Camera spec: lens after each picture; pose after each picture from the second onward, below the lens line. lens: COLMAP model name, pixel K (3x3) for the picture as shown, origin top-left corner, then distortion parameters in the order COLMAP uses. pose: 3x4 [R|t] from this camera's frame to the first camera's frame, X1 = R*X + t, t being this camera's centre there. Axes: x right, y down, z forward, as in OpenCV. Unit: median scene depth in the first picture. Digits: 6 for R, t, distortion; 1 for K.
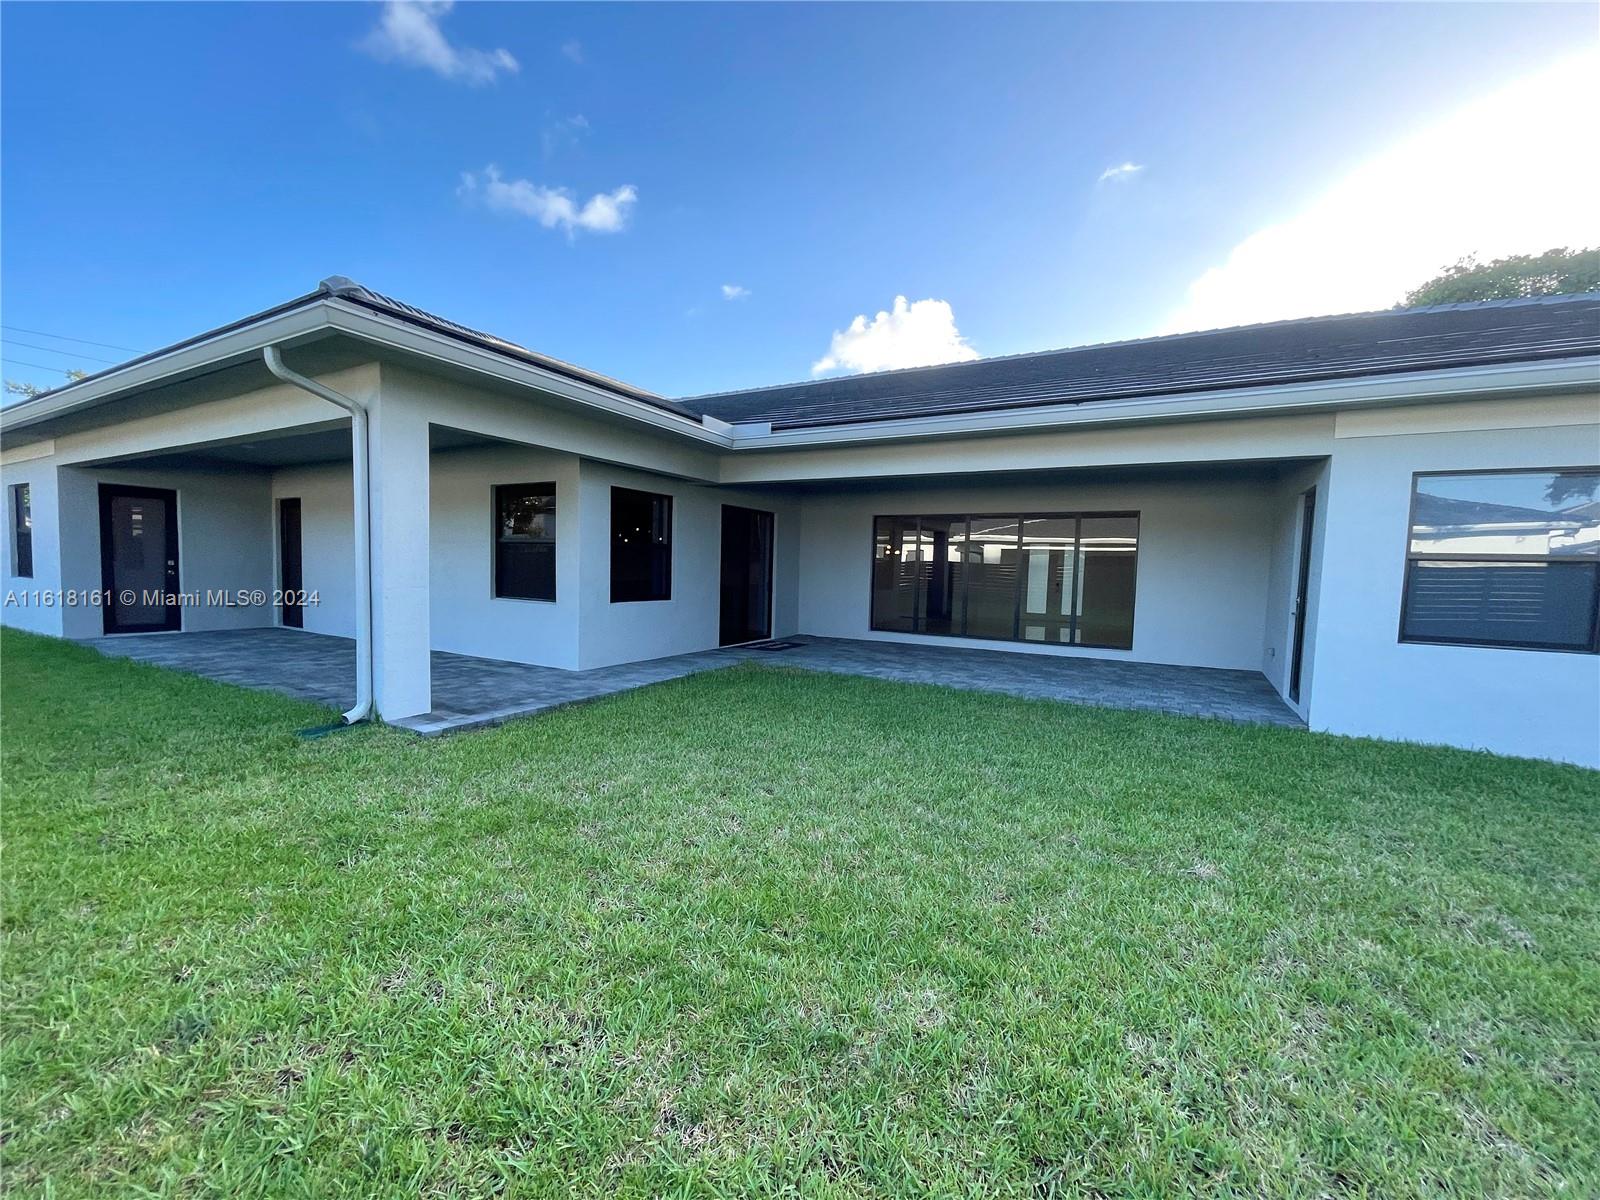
lens RADIAL K [[650.8, 0, 800.5], [0, 650.8, 609.1], [0, 0, 1]] dist [0.001191, -0.000025]
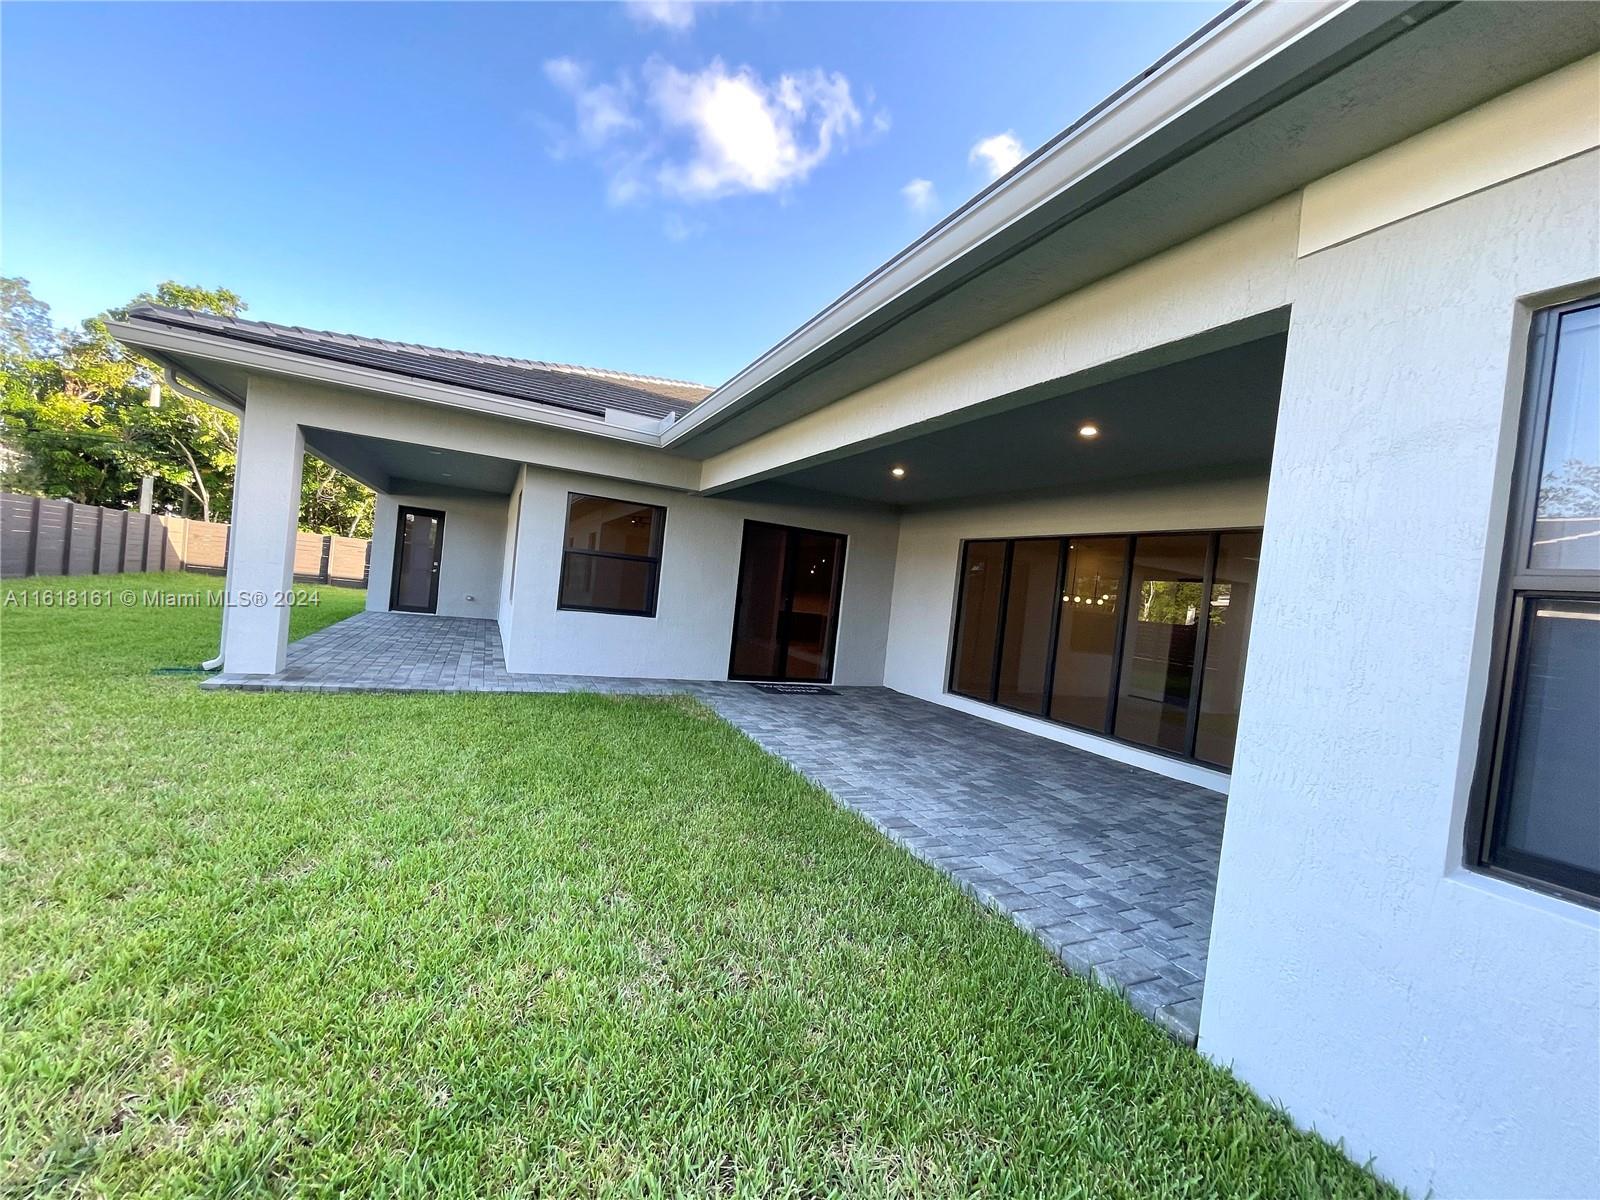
lens RADIAL K [[665.7, 0, 795.8], [0, 665.7, 606.4], [0, 0, 1]] dist [-0.000922, -0.000397]
pose [[0.812711, 0.072583, -0.578129, 0.624960], [-0.121871, 0.991440, -0.046847, -0.012588], [0.569779, 0.108530, 0.814600, 0.422238]]
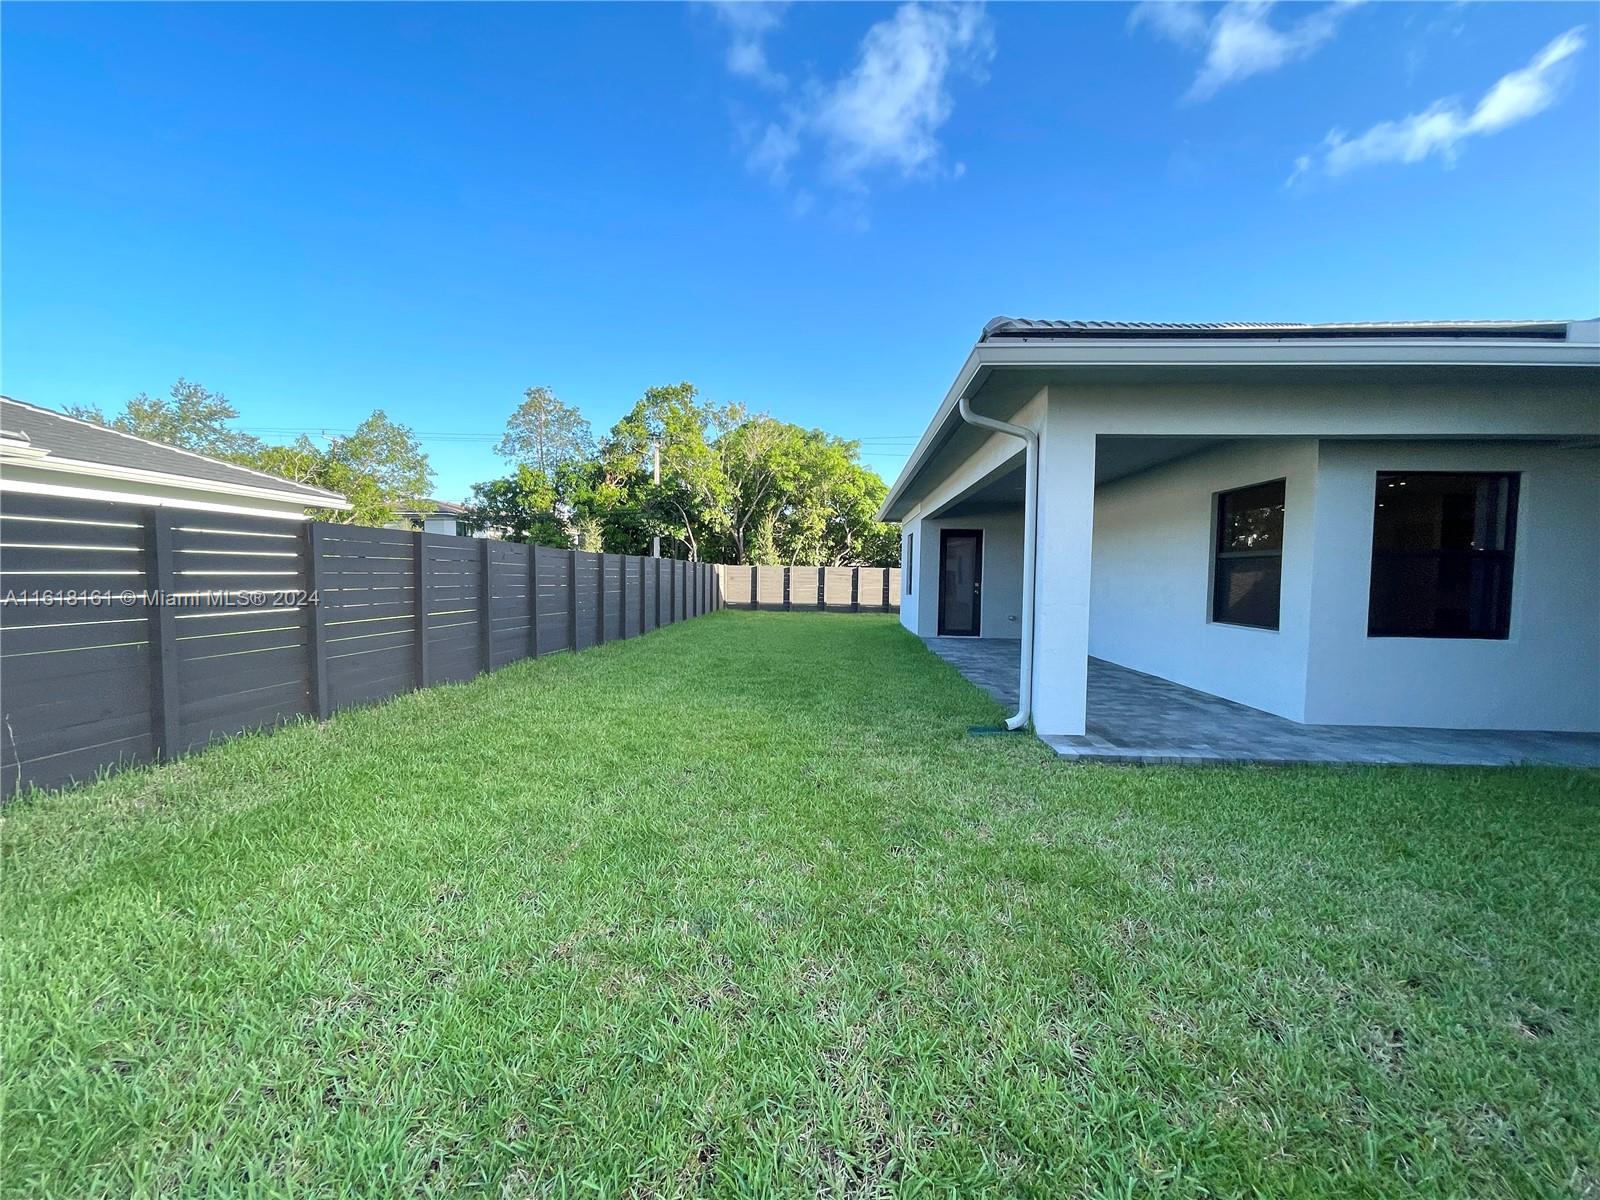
lens RADIAL K [[647.8, 0, 795.3], [0, 647.8, 605.8], [0, 0, 1]] dist [-0.000917, -0.000771]
pose [[0.429667, 0.024600, -0.902652, 0.080042], [-0.063513, 0.997976, -0.003035, -0.001294], [0.900751, 0.058635, 0.430359, 0.146114]]
